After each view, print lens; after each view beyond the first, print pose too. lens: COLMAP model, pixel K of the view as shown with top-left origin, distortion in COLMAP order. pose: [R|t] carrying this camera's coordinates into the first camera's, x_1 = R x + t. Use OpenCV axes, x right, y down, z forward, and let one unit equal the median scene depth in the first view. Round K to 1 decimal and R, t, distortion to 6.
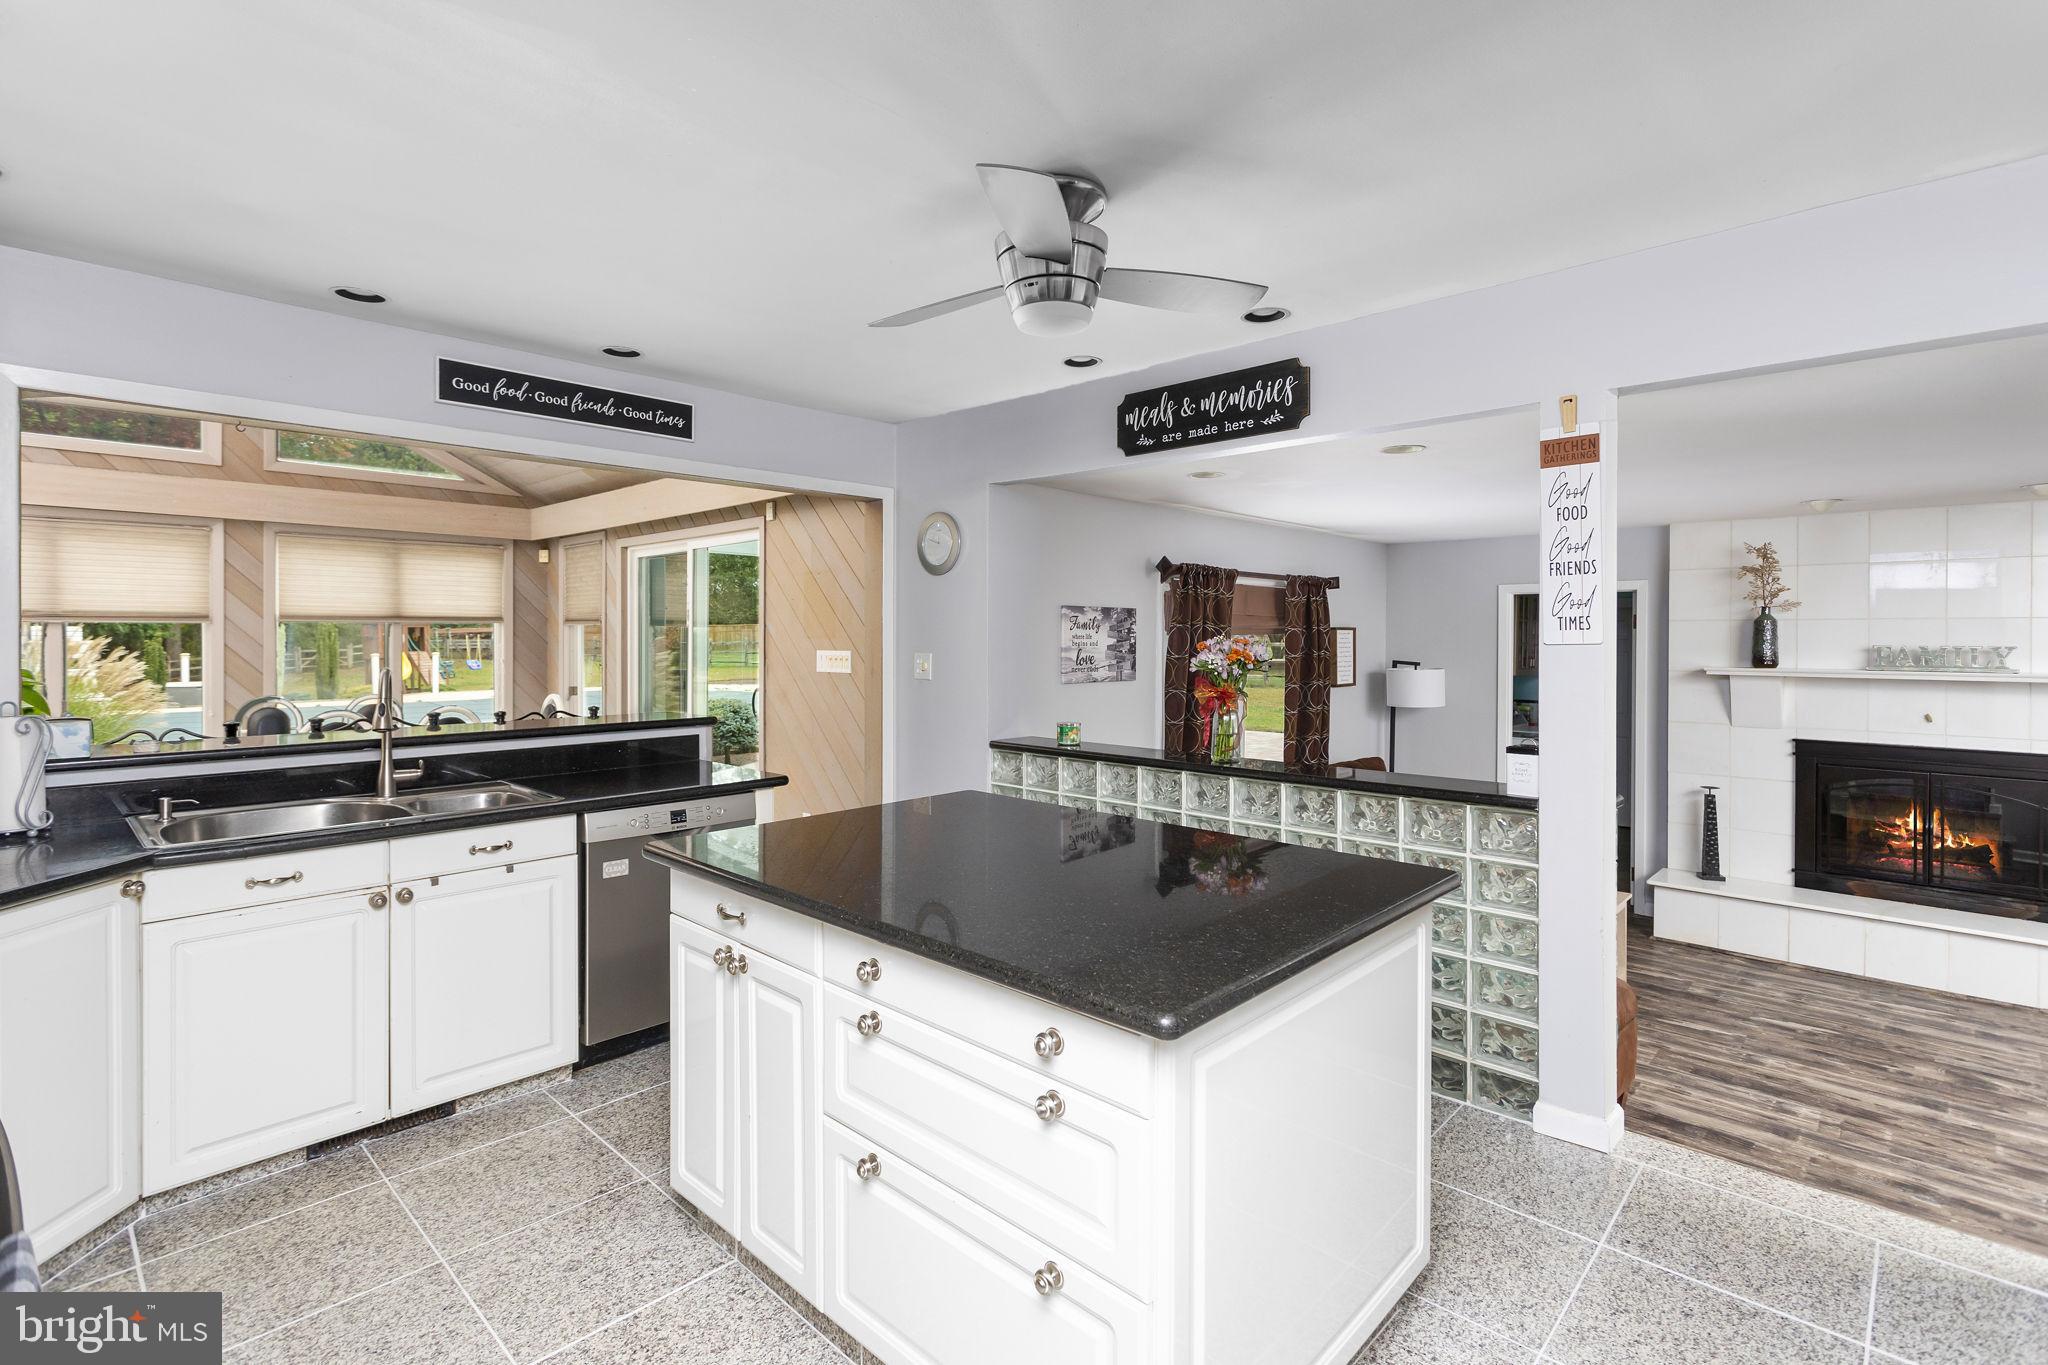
lens RADIAL K [[954.9, 0, 1024.1], [0, 954.9, 643.0], [0, 0, 1]] dist [0.002418, 0.000907]
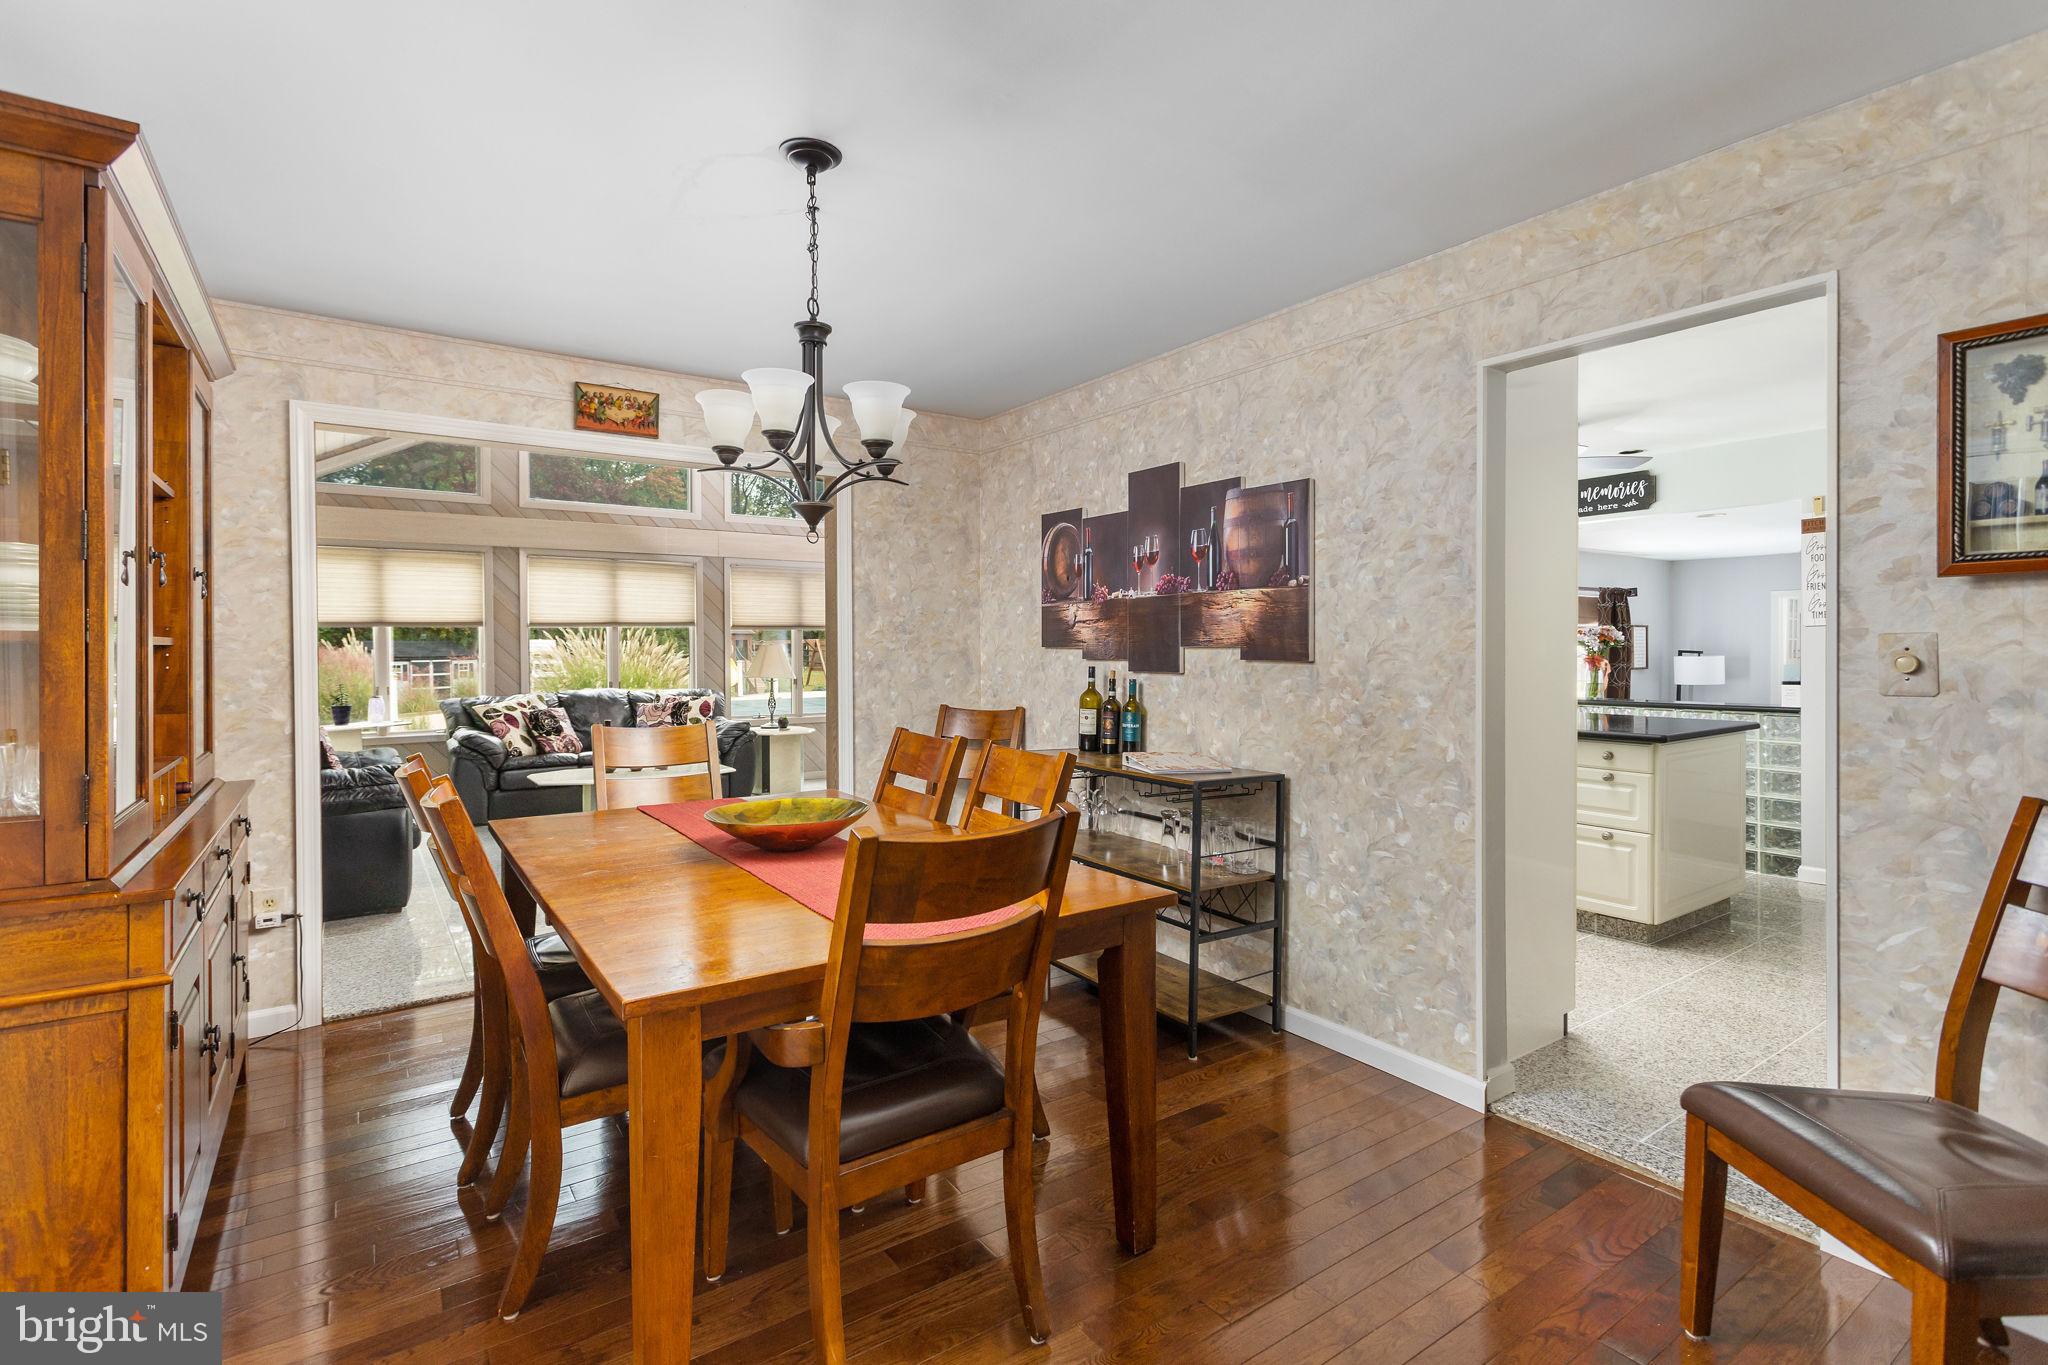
lens RADIAL K [[954.9, 0, 1024.1], [0, 954.9, 643.0], [0, 0, 1]] dist [0.002418, 0.000907]
pose [[0.981575, -0.003750, -0.191040, -0.373440], [0.001697, 0.999939, -0.010907, 0.031960], [0.191069, 0.010381, 0.981522, -0.706479]]
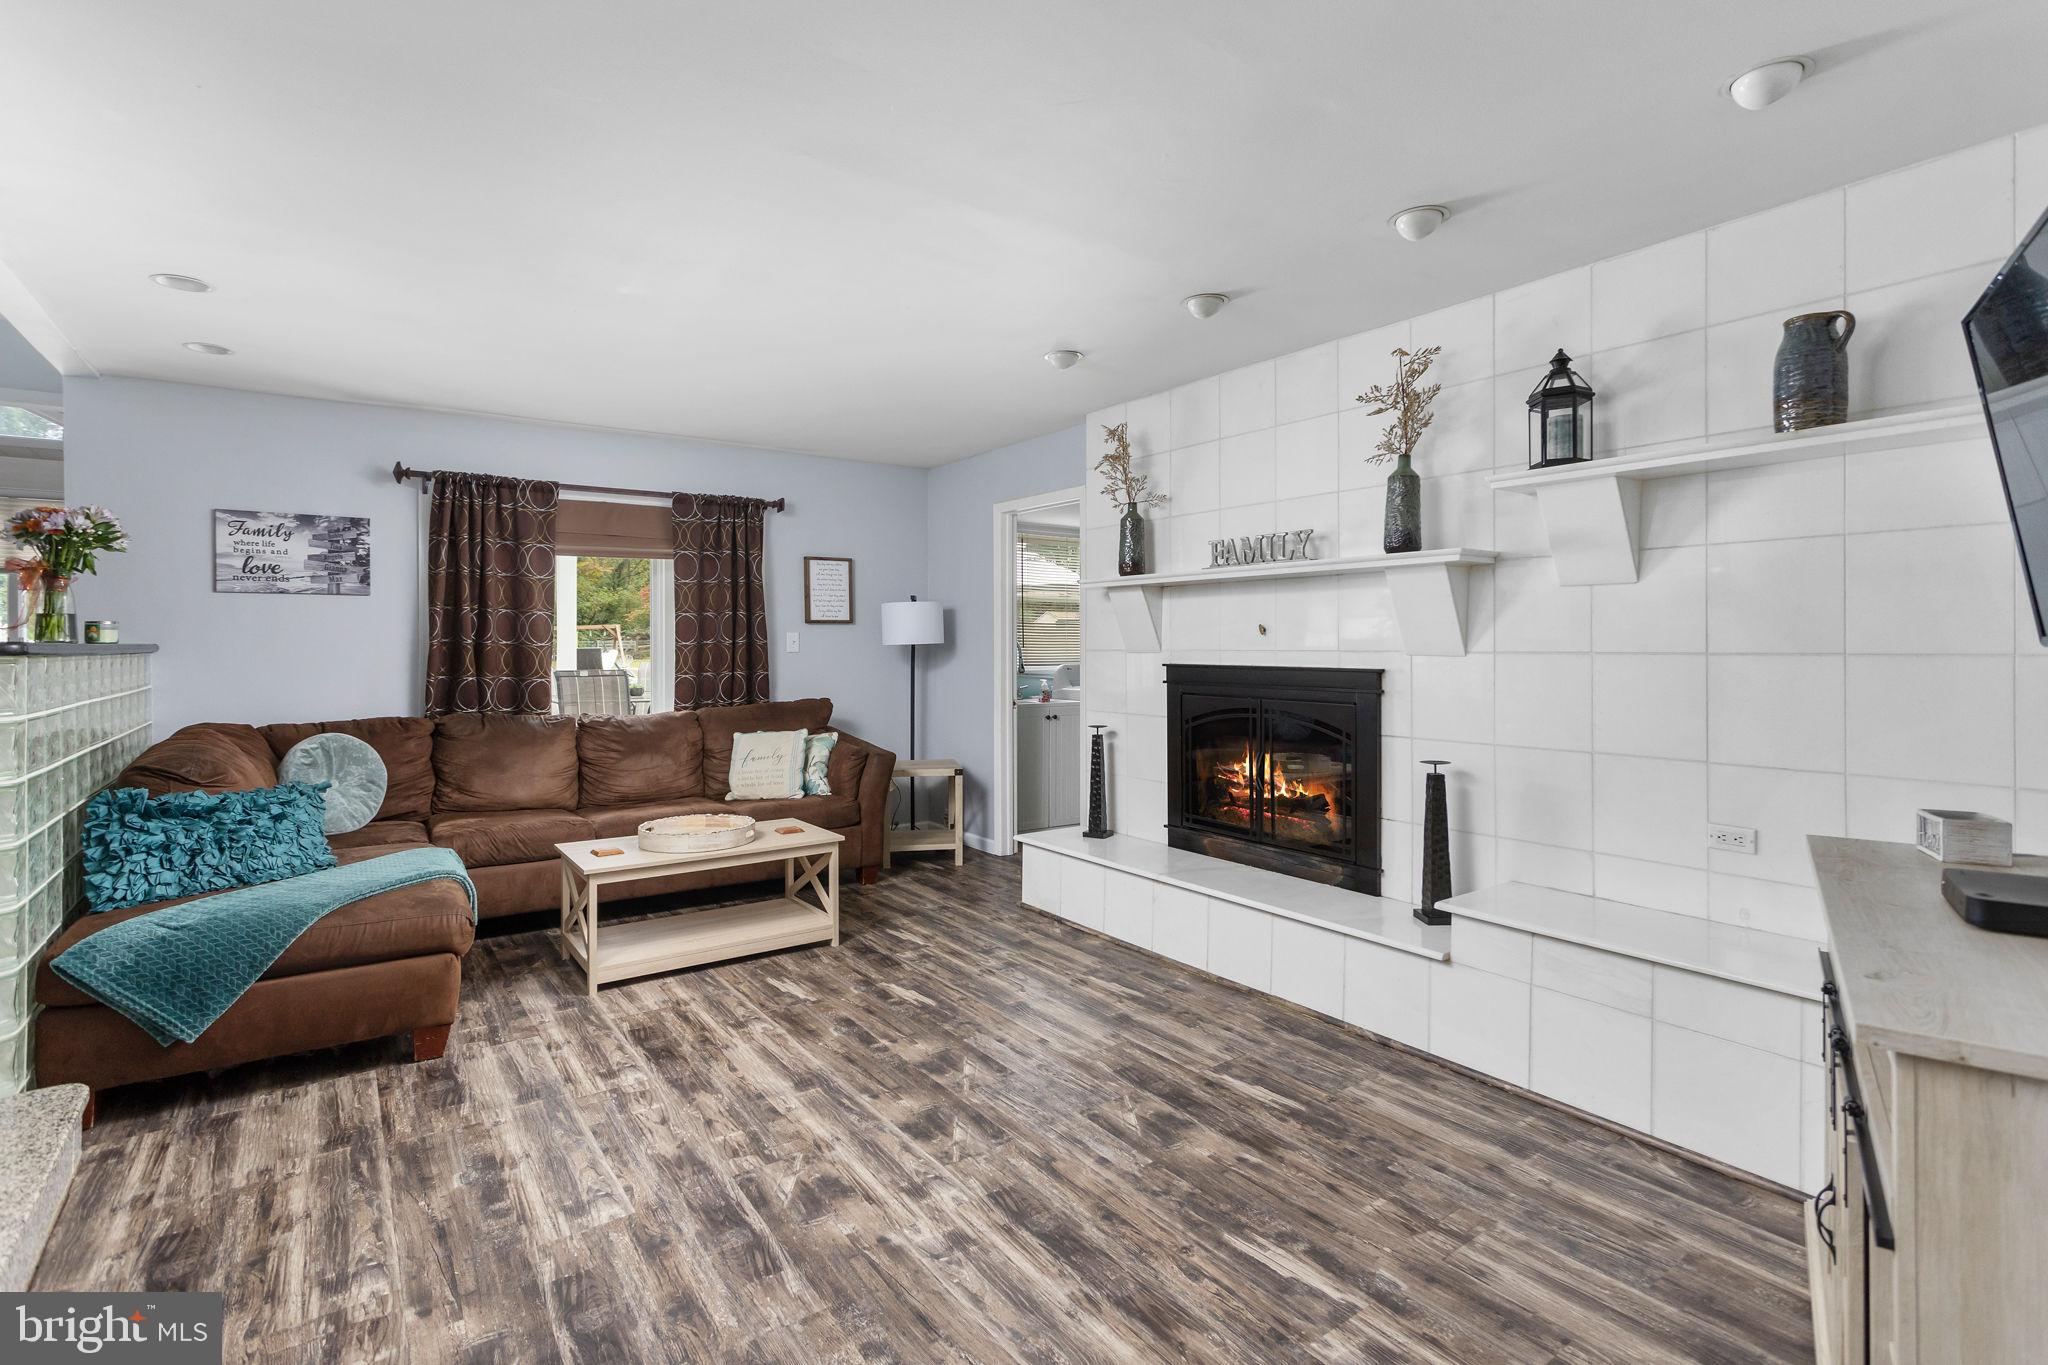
lens RADIAL K [[954.9, 0, 1024.1], [0, 954.9, 643.0], [0, 0, 1]] dist [0.002418, 0.000907]
pose [[0.985268, -0.001063, -0.171015, 0.989528], [0.001308, 0.999998, 0.001321, 0.093185], [0.171013, -0.001526, 0.985268, 0.200527]]
